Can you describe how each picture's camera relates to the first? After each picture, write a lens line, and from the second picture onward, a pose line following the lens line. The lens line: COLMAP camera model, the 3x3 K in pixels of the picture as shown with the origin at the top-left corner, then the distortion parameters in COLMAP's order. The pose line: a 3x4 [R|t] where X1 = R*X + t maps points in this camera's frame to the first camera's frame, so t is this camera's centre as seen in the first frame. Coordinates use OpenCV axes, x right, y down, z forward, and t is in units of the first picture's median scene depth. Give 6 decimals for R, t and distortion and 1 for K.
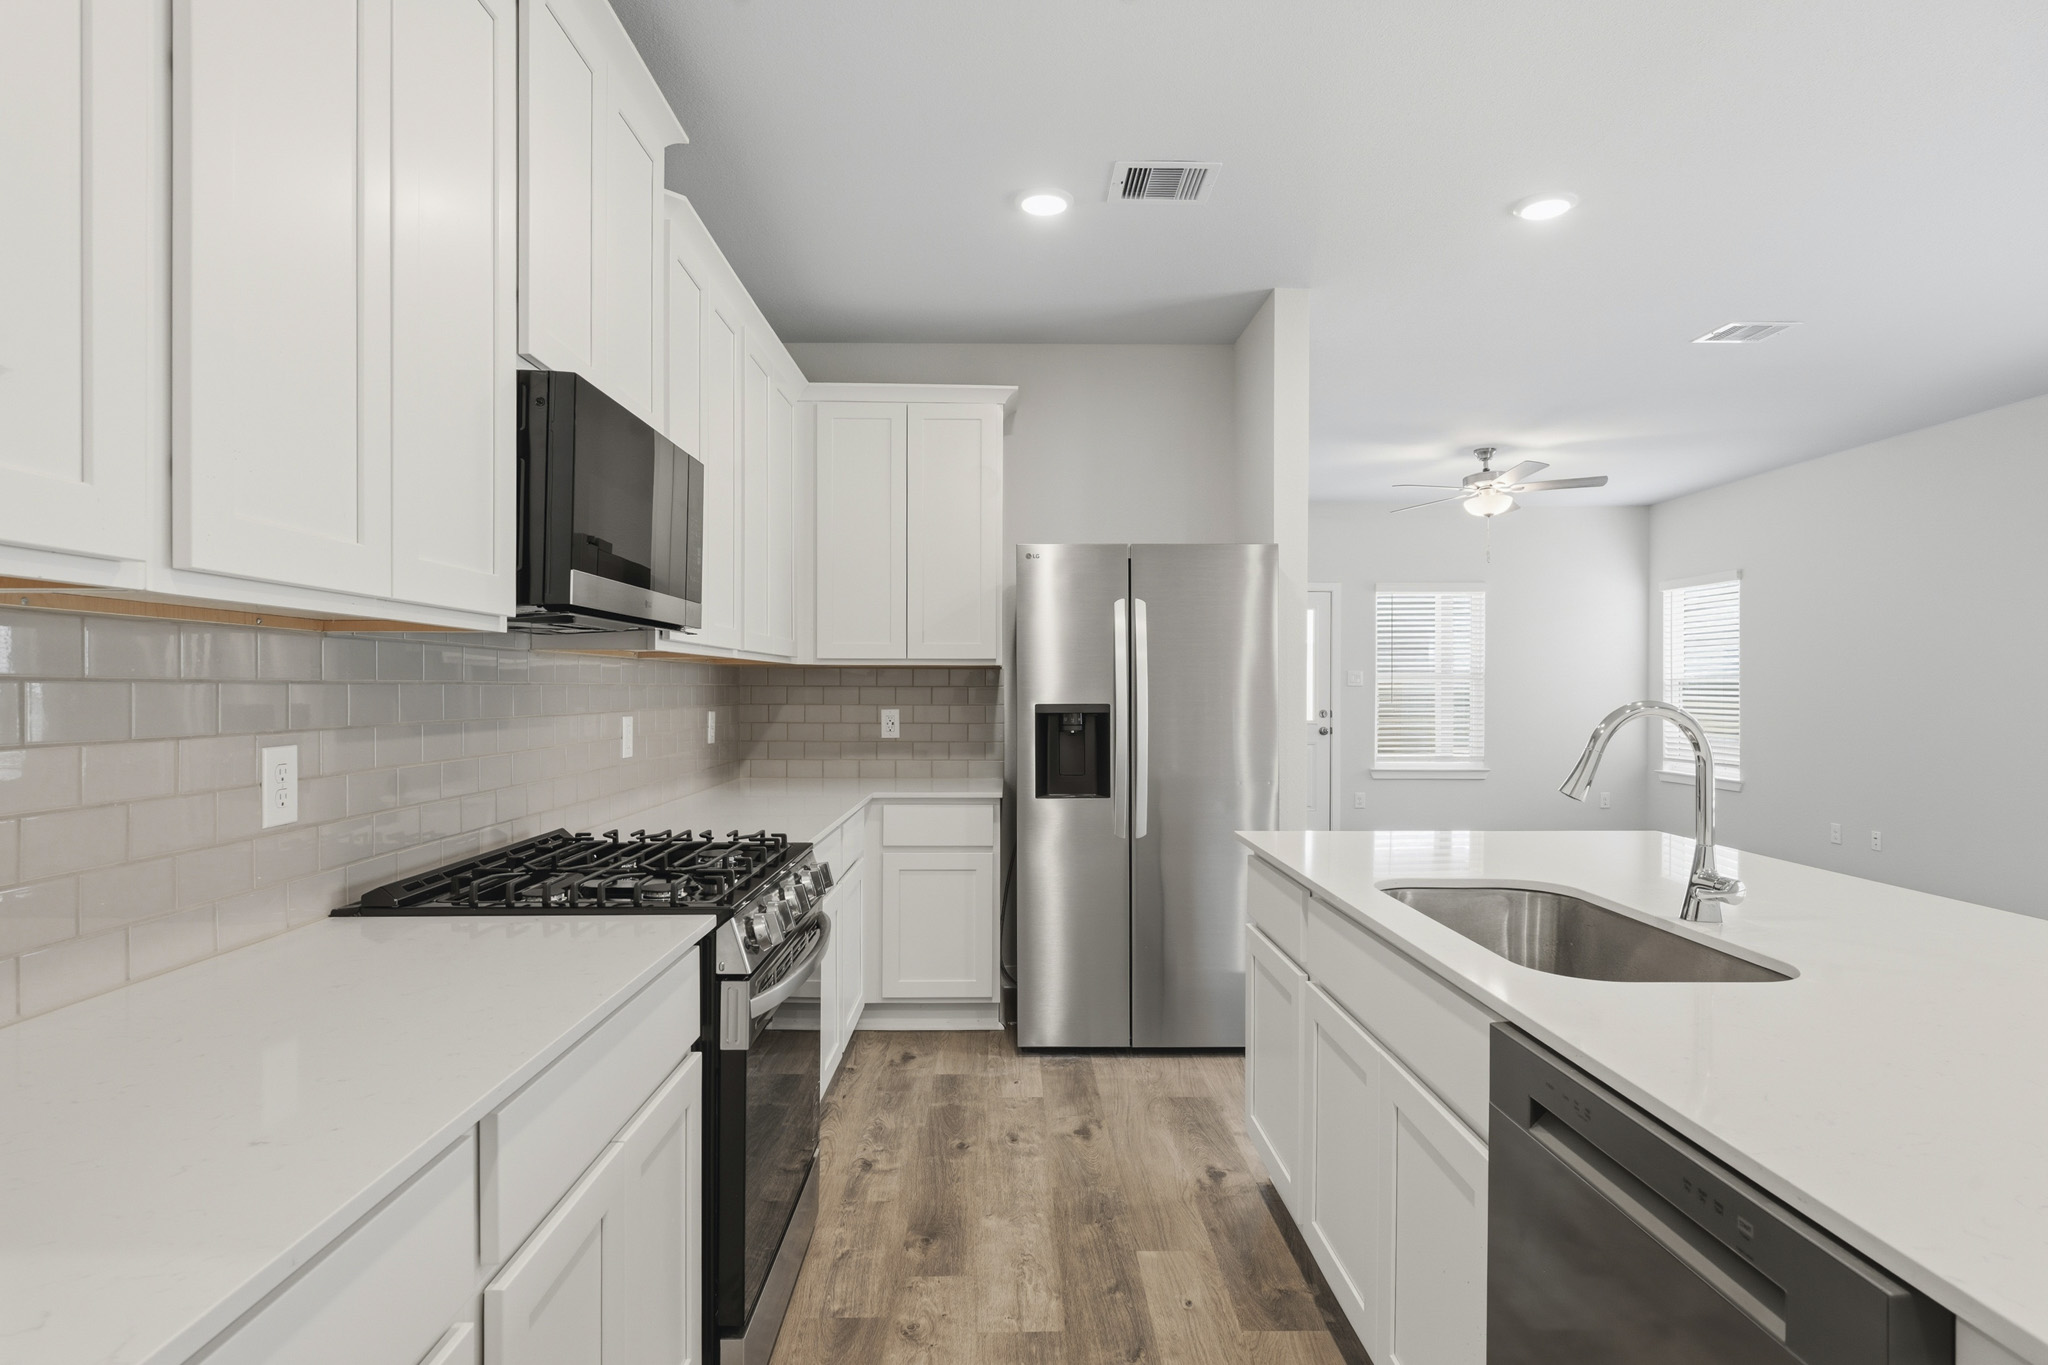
lens RADIAL K [[1073.3, 0, 1019.9], [0, 1073.3, 689.6], [0, 0, 1]] dist [-0.002729, 0.002885]
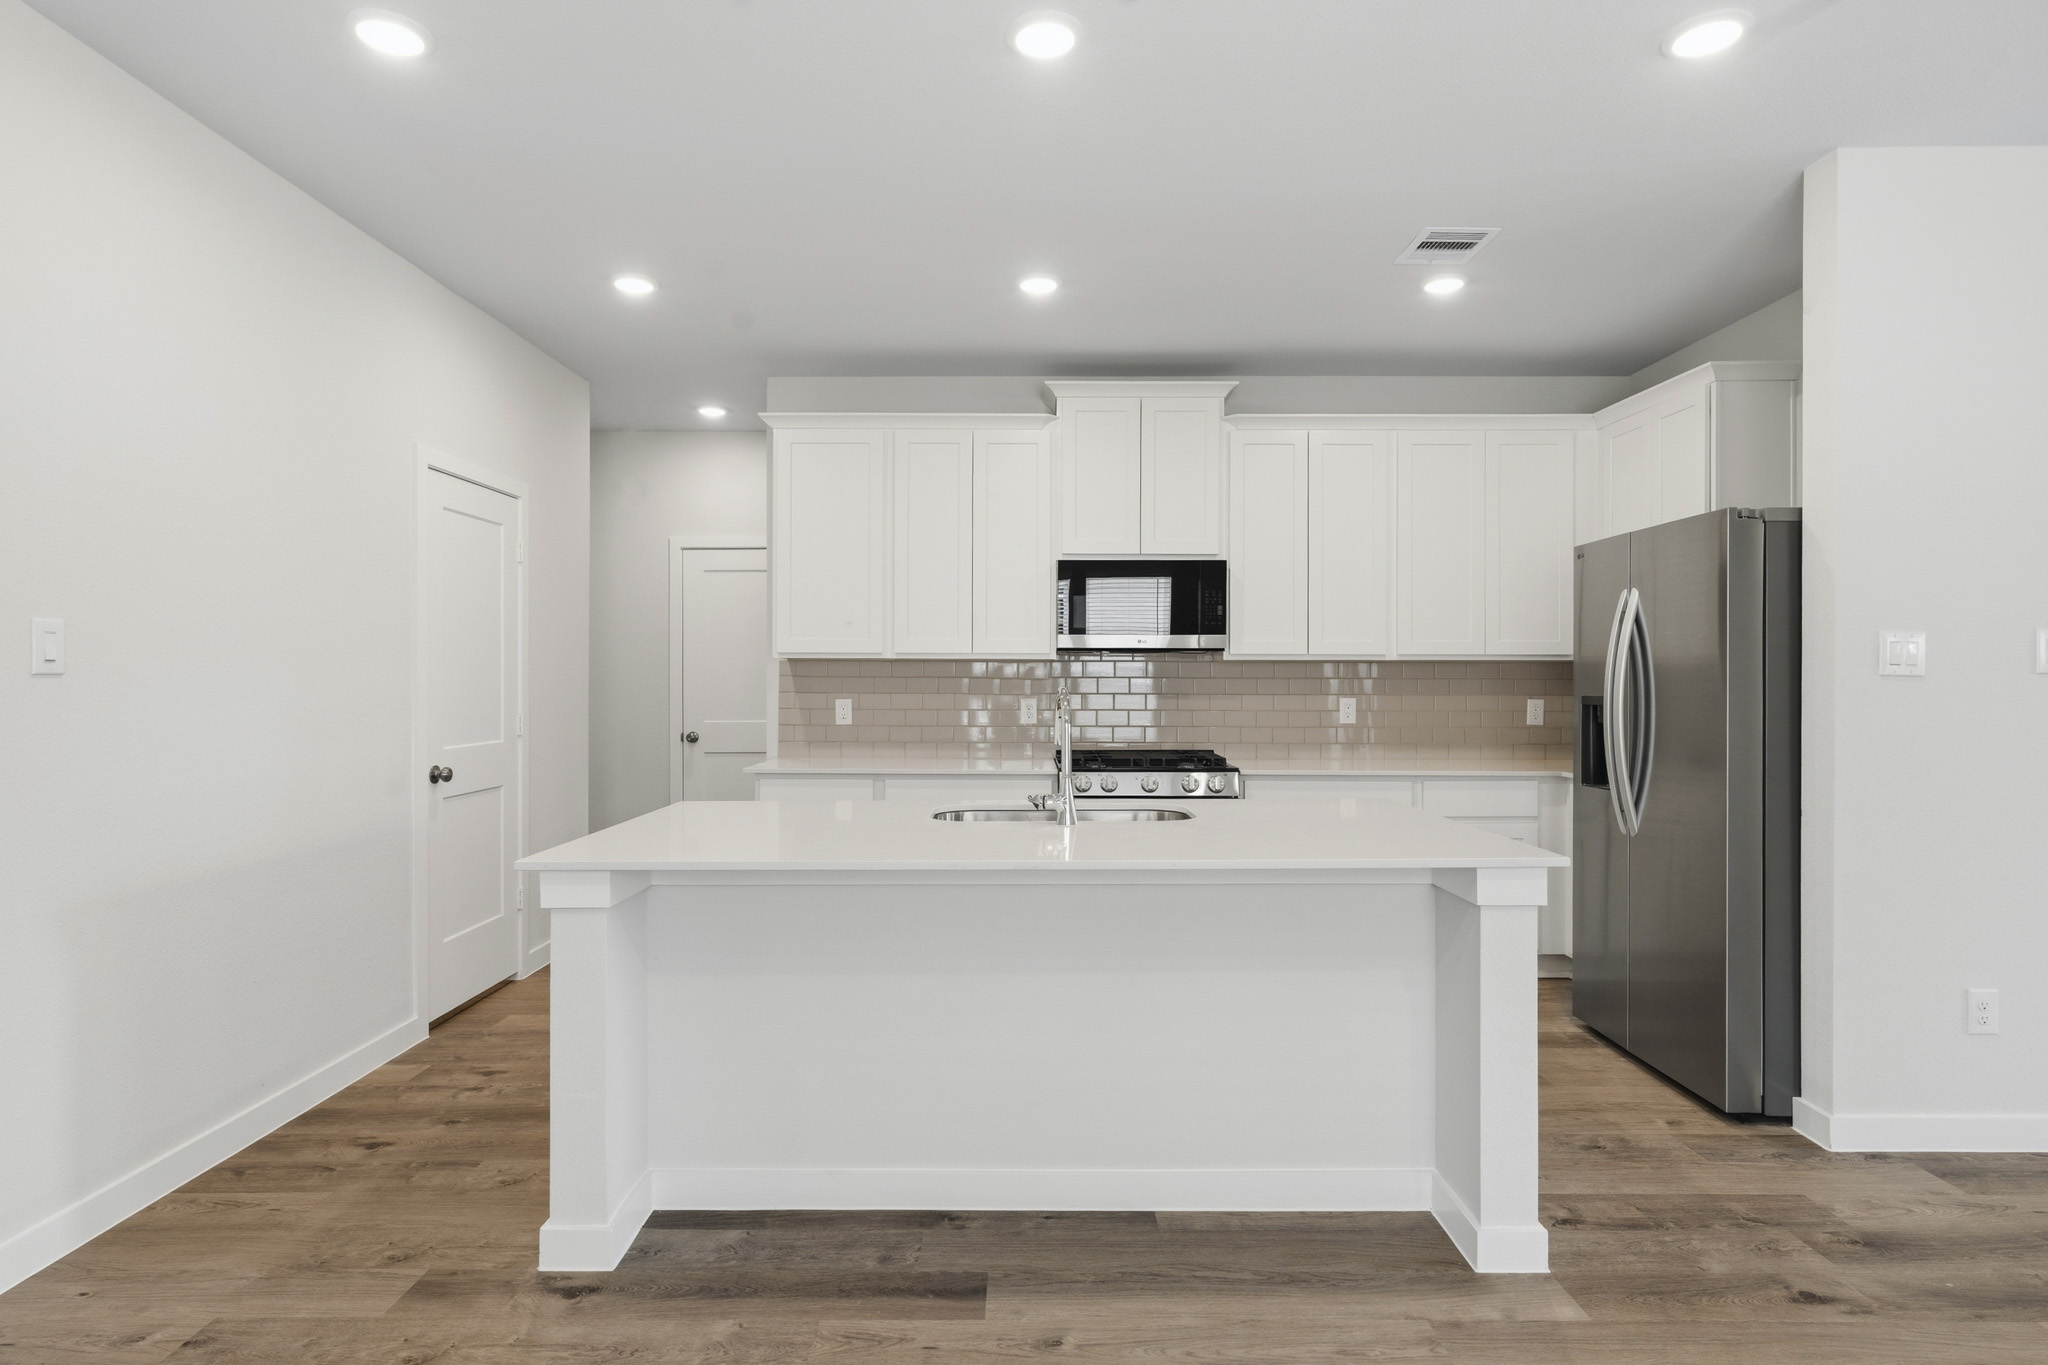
lens RADIAL K [[1073.3, 0, 1027.6], [0, 1073.3, 679.2], [0, 0, 1]] dist [-0.002729, 0.002885]
pose [[-0.020215, -0.000759, -0.999795, 0.609250], [-0.004503, 0.999990, -0.000668, 0.000175], [0.999786, 0.004489, -0.020219, 0.266959]]
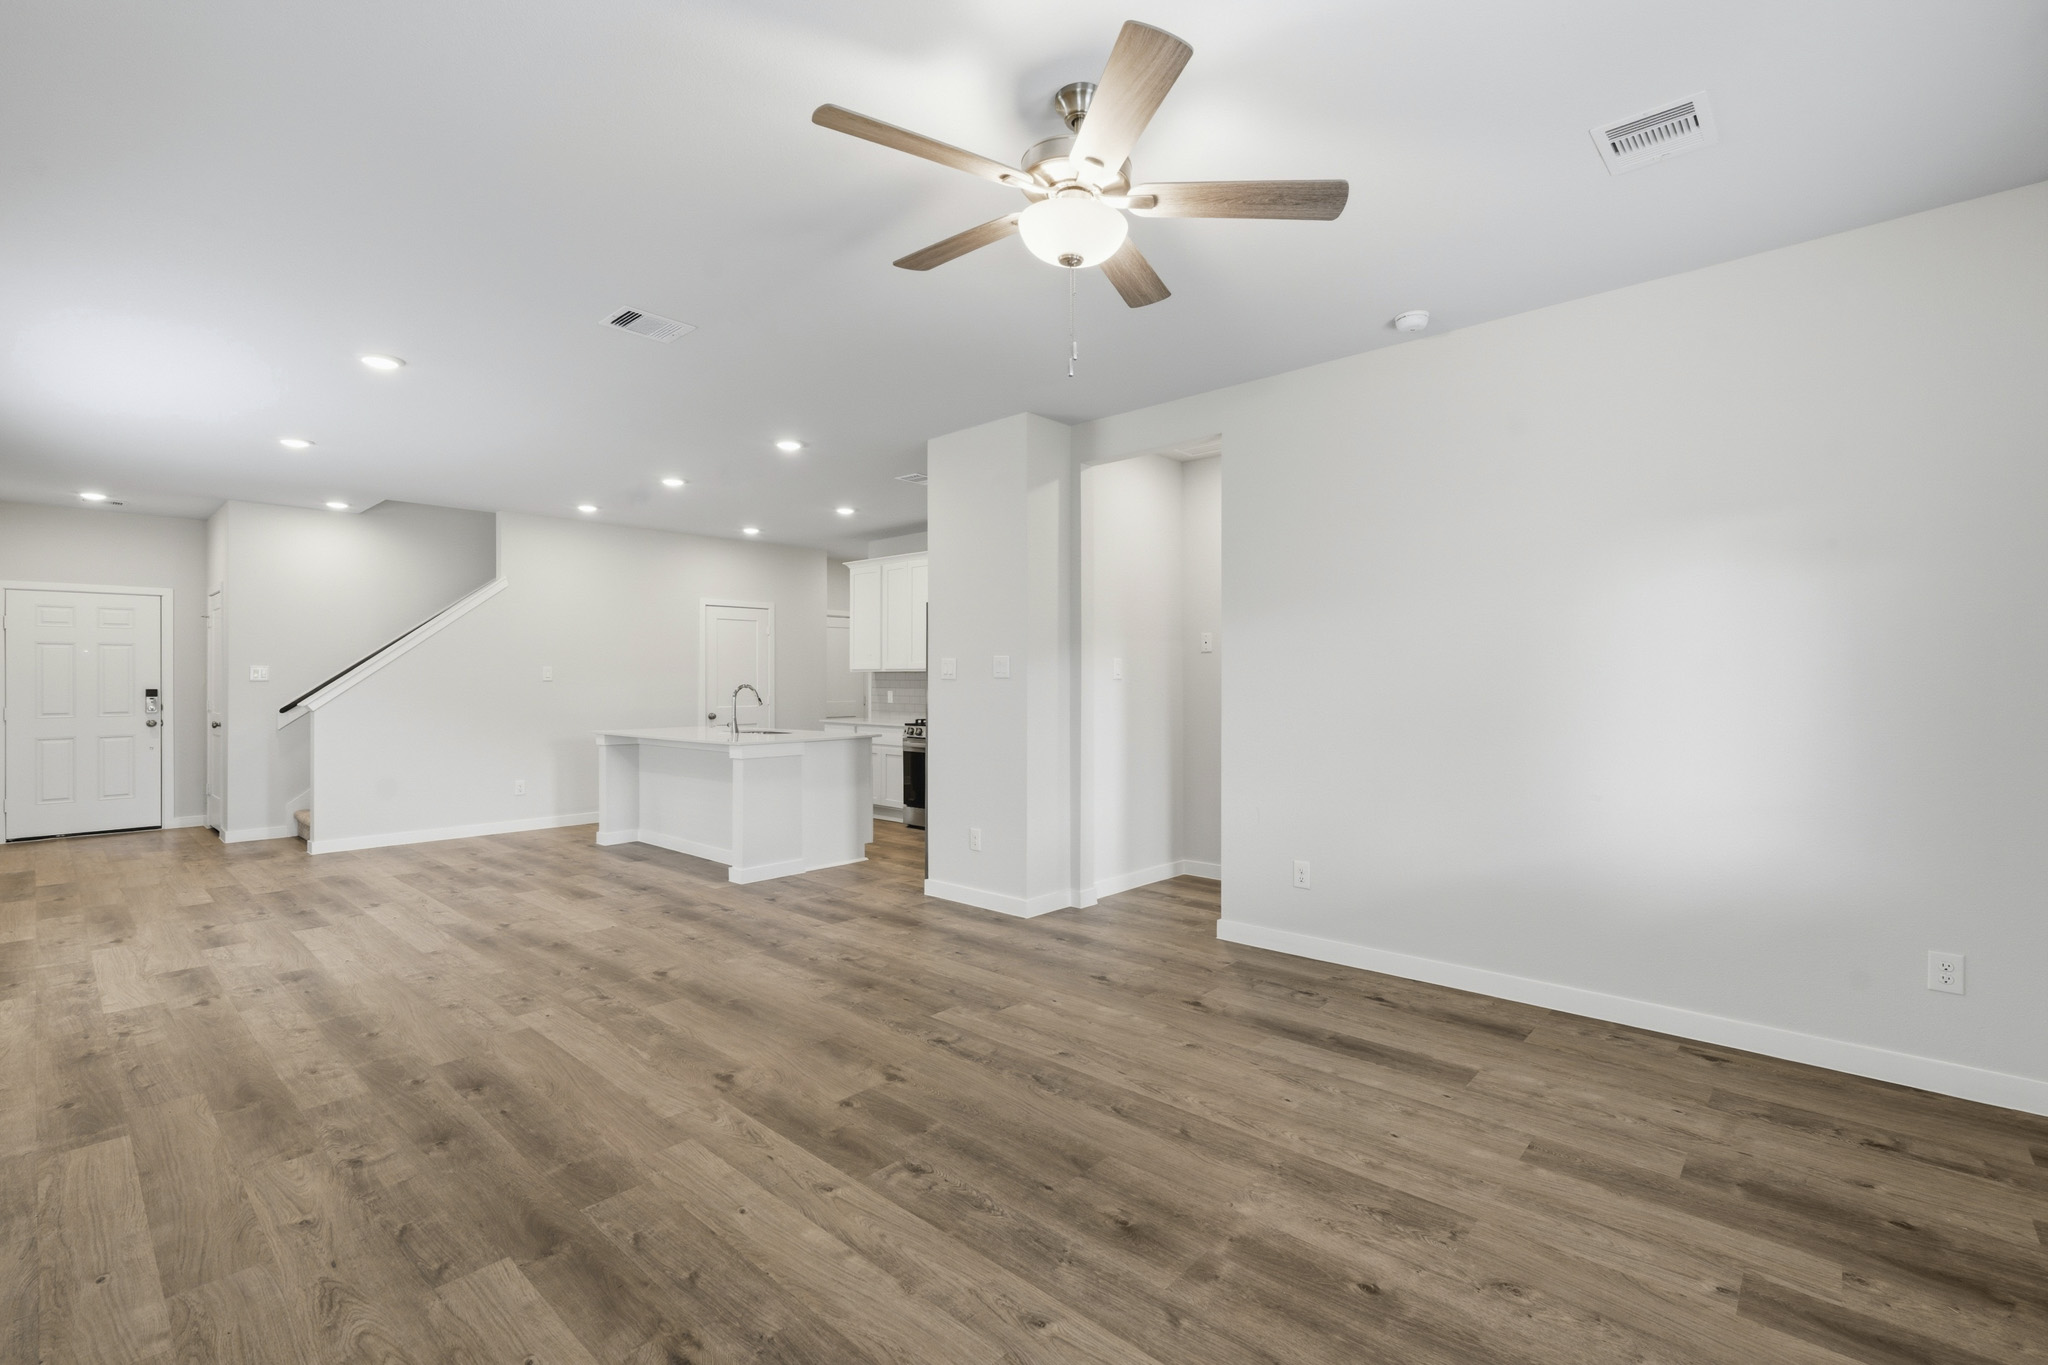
lens RADIAL K [[893.4, 0, 1020.5], [0, 893.4, 677.0], [0, 0, 1]] dist [-0.000303, 0.000052]
pose [[-0.685718, -0.003420, -0.727860, 0.694786], [-0.001832, 0.999994, -0.002973, -0.003136], [0.727865, -0.000705, -0.685720, 1.213823]]
